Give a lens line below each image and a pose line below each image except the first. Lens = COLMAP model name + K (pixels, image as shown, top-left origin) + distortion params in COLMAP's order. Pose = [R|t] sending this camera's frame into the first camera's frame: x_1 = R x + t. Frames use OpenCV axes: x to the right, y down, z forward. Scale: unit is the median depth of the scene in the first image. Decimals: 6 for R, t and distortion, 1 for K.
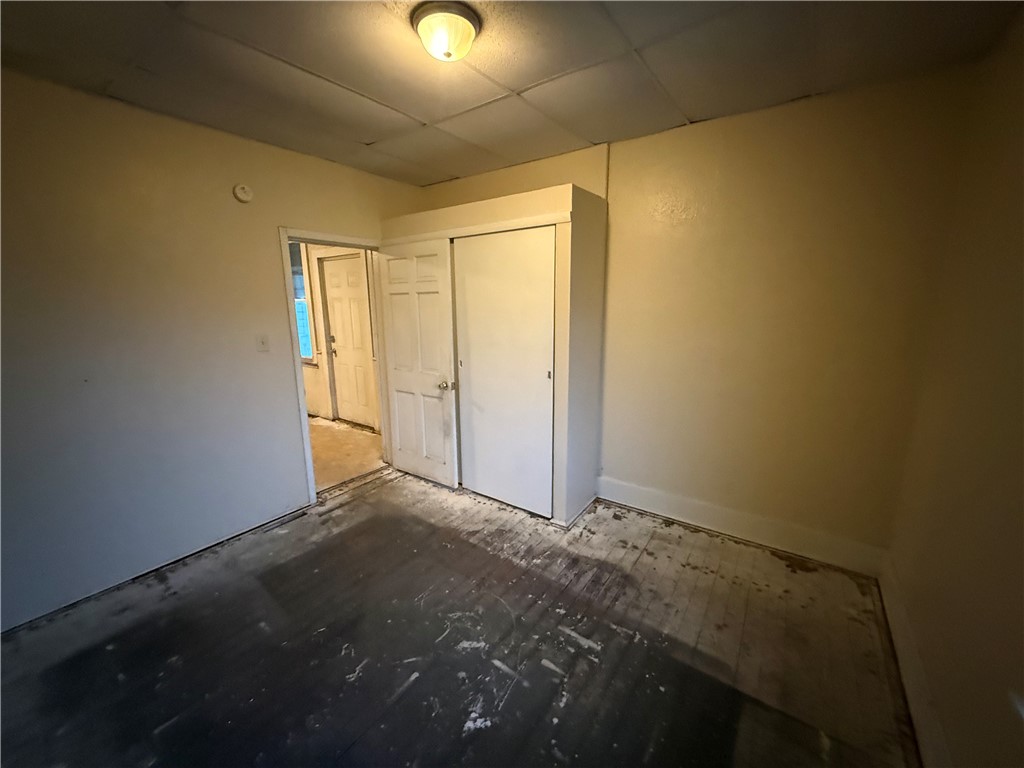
lens RADIAL K [[411.1, 0, 510.9], [0, 411.1, 383.9], [0, 0, 1]] dist [-0.000108, 0.000031]
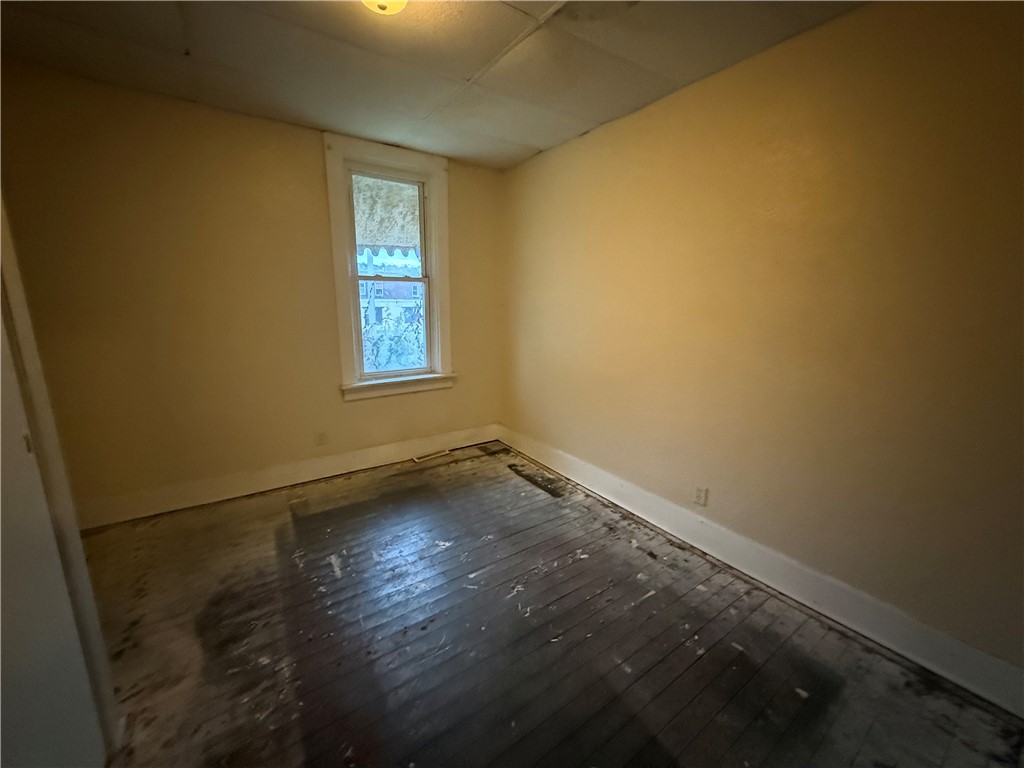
lens RADIAL K [[411.1, 0, 512.0], [0, 411.1, 382.8], [0, 0, 1]] dist [-0.000108, 0.000031]
pose [[-0.941969, -0.072114, 0.327864, -0.577577], [0.064241, 0.919883, 0.386895, -0.250427], [-0.329497, 0.385505, -0.861869, 1.455183]]
